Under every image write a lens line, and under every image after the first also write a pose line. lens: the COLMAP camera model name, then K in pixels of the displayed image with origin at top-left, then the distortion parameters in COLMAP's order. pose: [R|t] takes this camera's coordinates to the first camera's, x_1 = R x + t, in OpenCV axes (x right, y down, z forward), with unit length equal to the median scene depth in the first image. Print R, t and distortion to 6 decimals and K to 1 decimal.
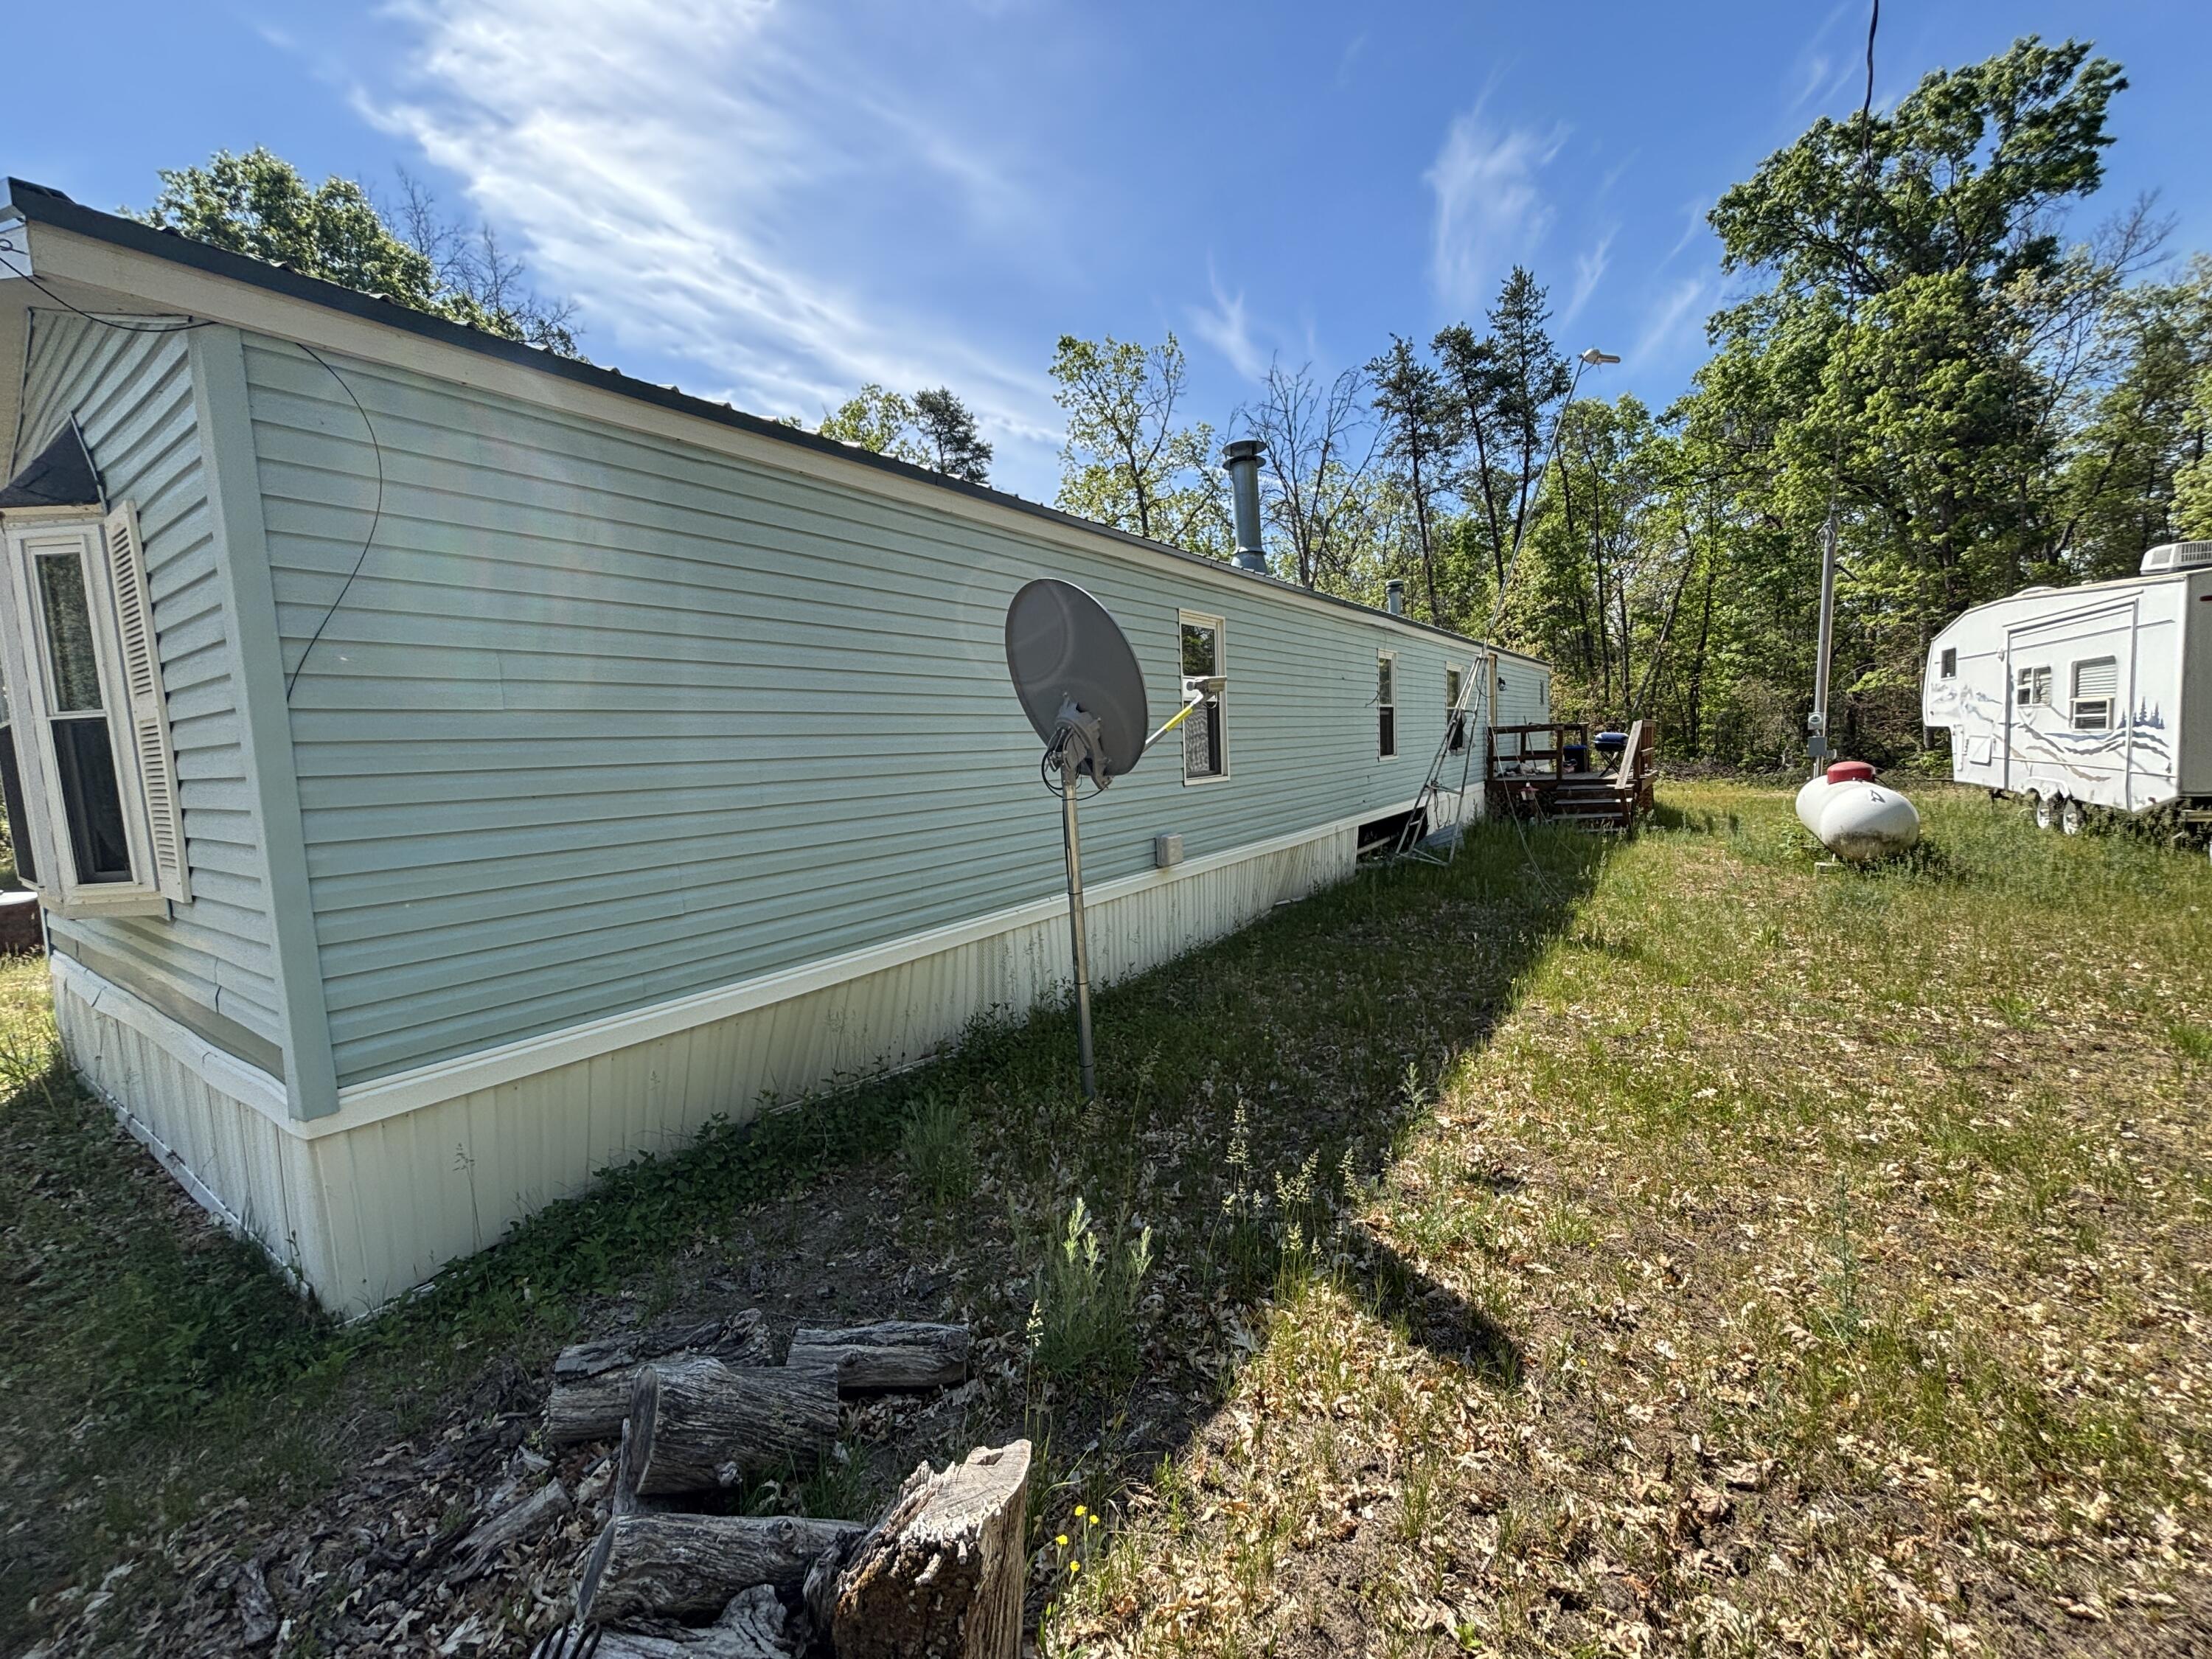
lens RADIAL K [[886.5, 0, 1100.7], [0, 886.5, 825.4], [0, 0, 1]] dist [0.000889, -0.000327]
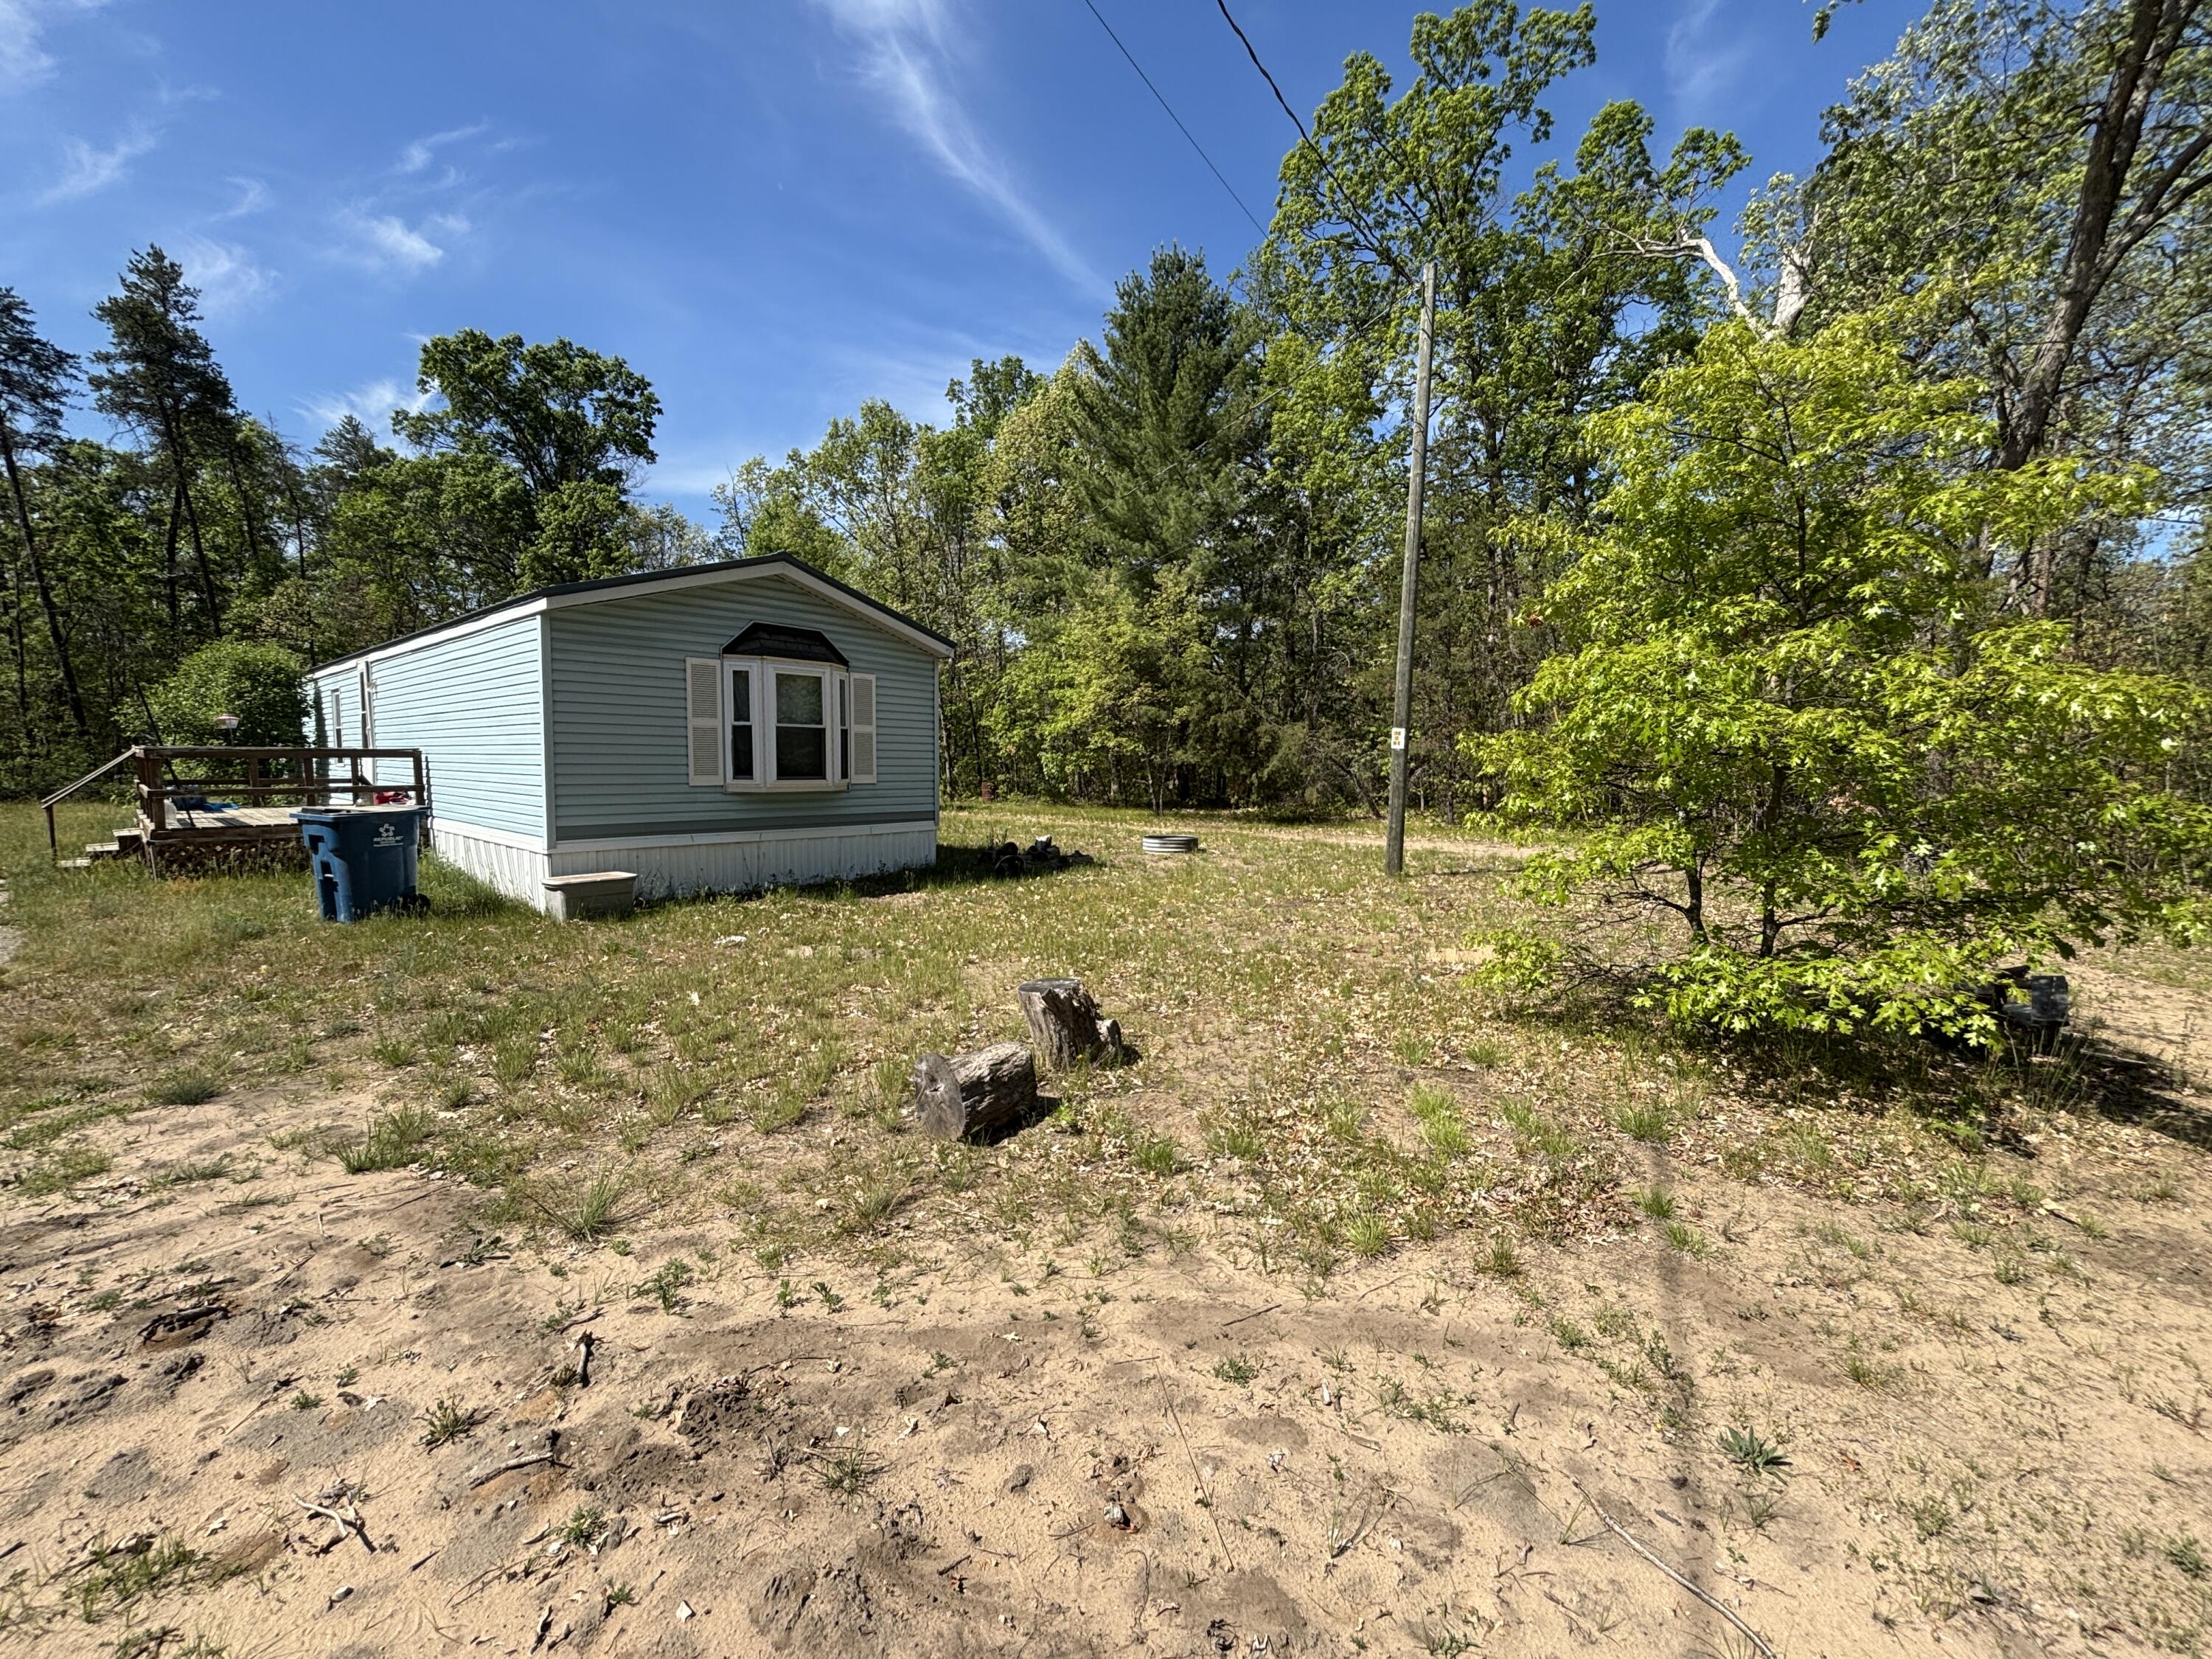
lens RADIAL K [[891.6, 0, 1098.0], [0, 891.6, 841.8], [0, 0, 1]] dist [0.000917, -0.000378]
pose [[0.127321, -0.045561, 0.990815, -0.403029], [0.075403, 0.996498, 0.036133, 0.023512], [-0.988991, 0.070110, 0.130310, -0.034068]]
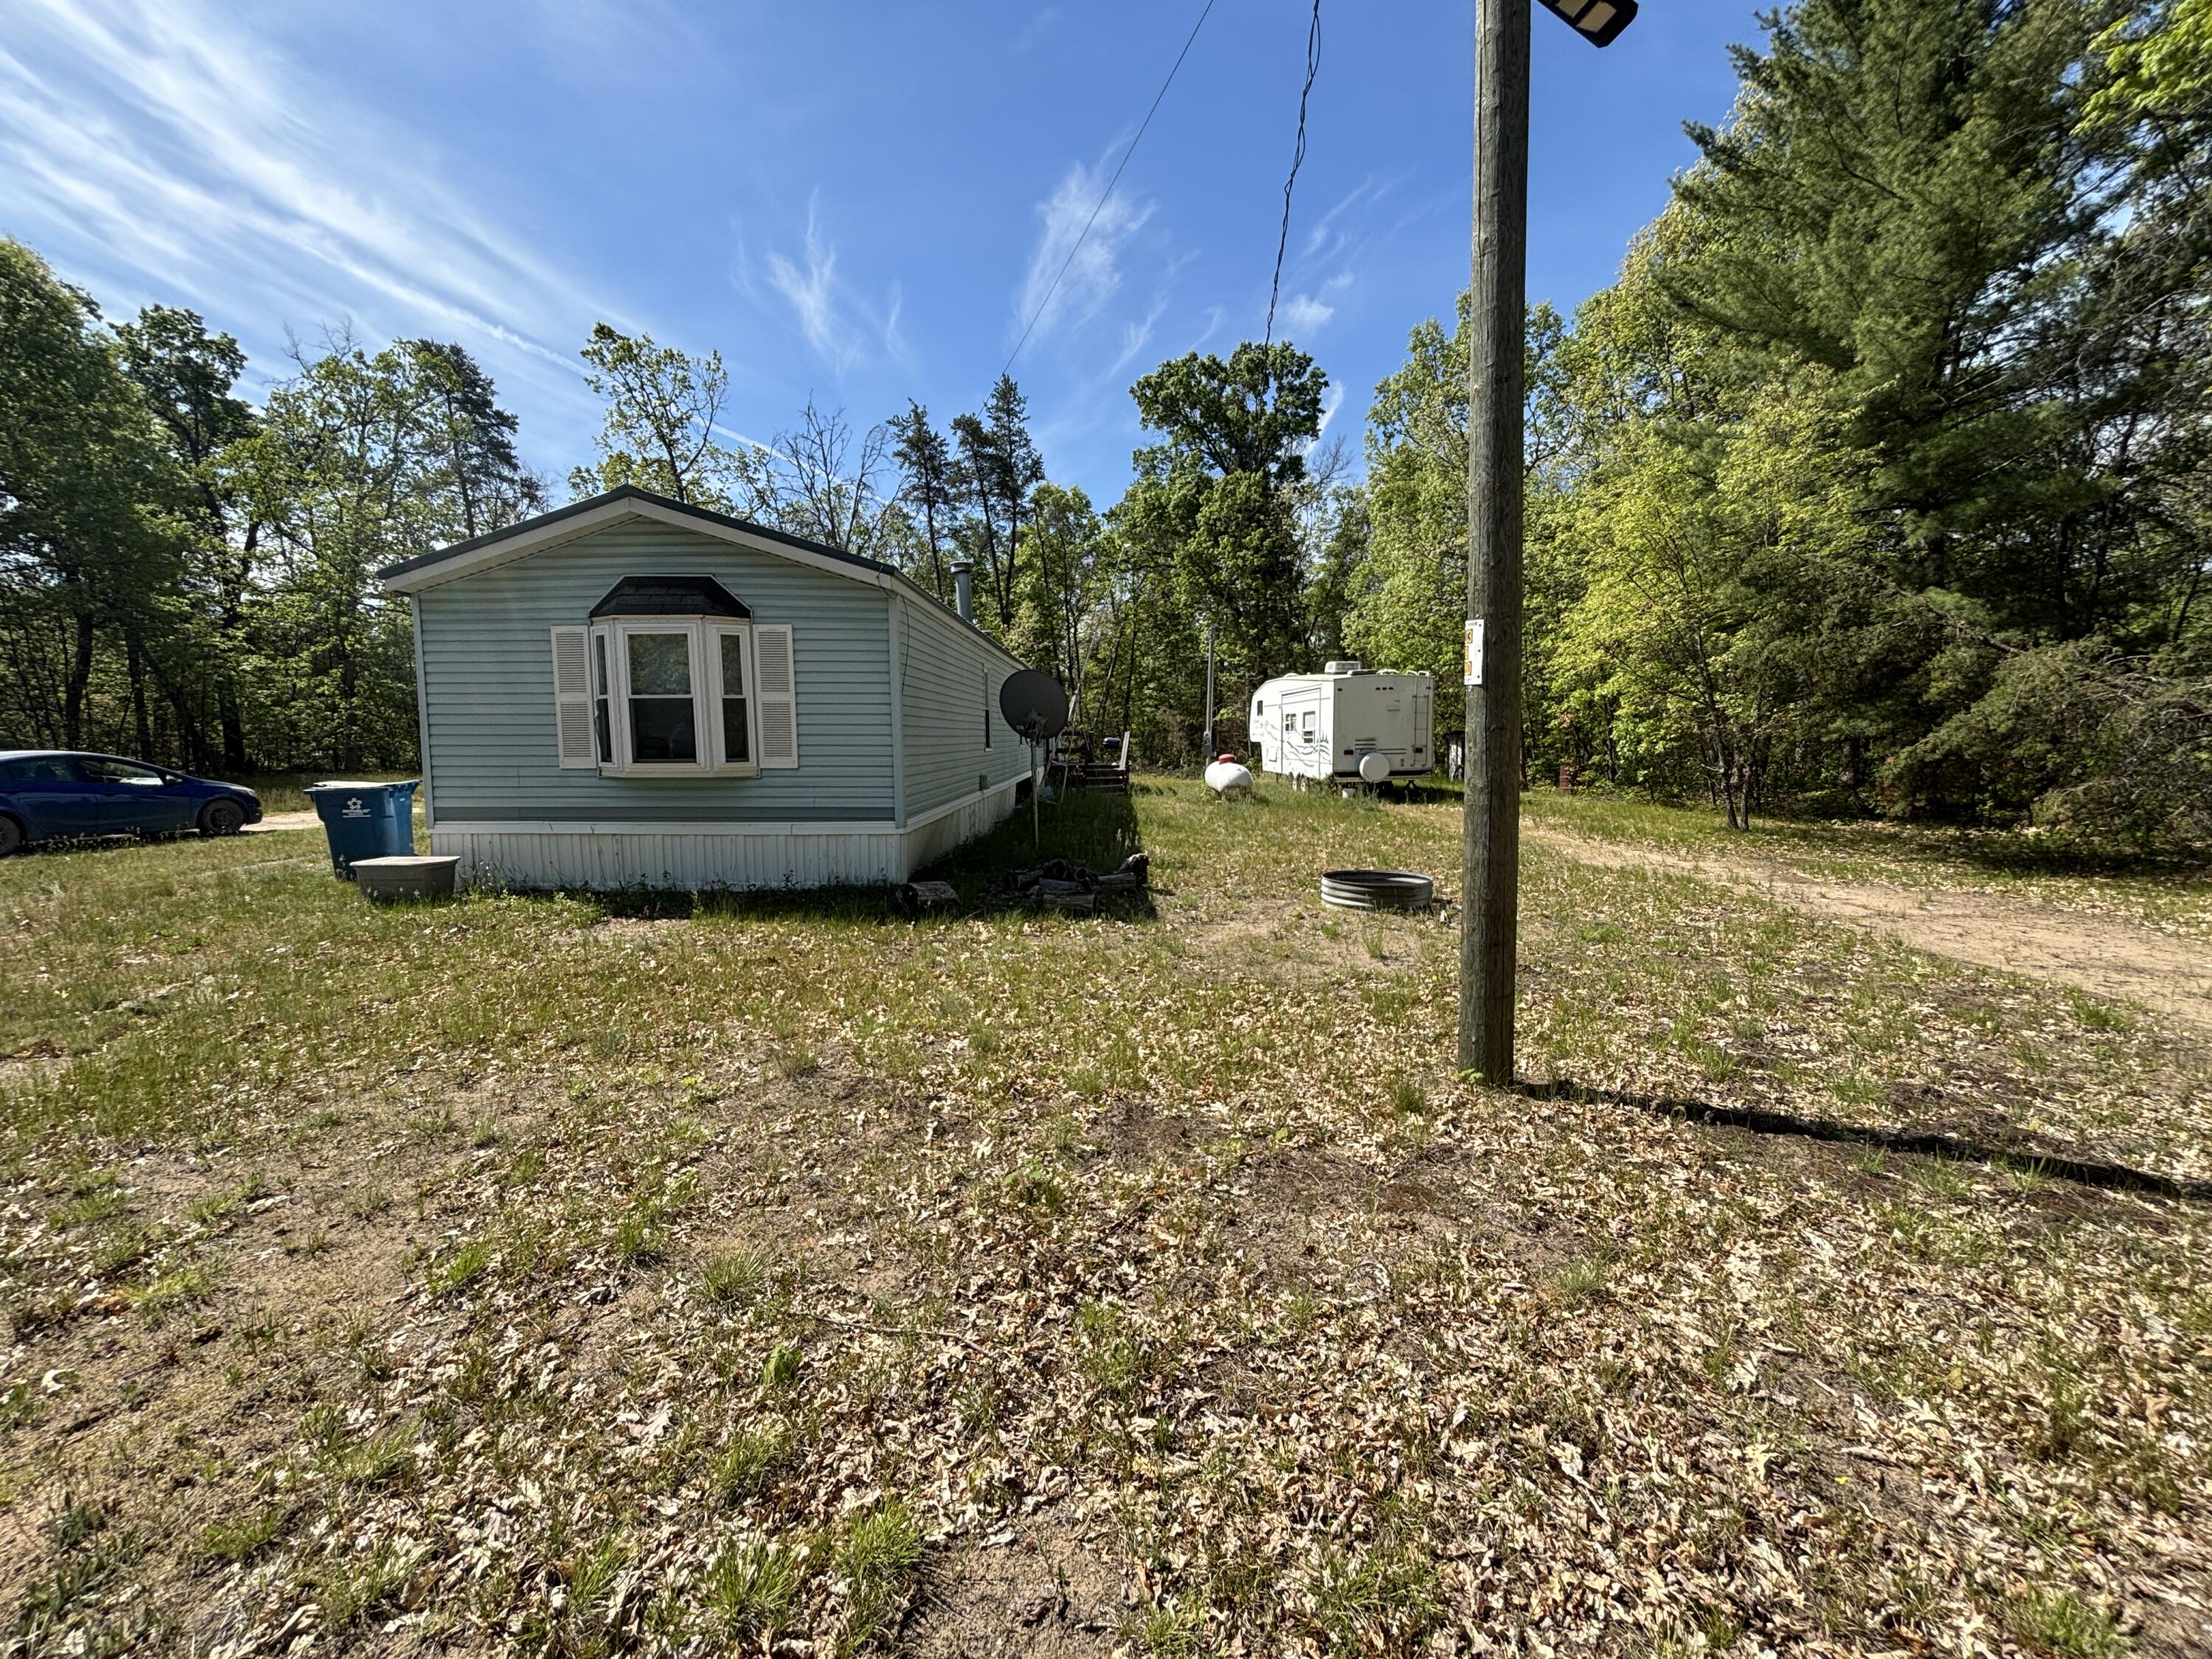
lens RADIAL K [[895.4, 0, 1106.0], [0, 895.4, 829.5], [0, 0, 1]] dist [-0.001576, -0.000254]
pose [[0.830501, -0.018286, 0.556716, -0.159222], [0.018920, 0.999810, 0.004615, 0.025374], [-0.556695, 0.006700, 0.830690, -0.166497]]
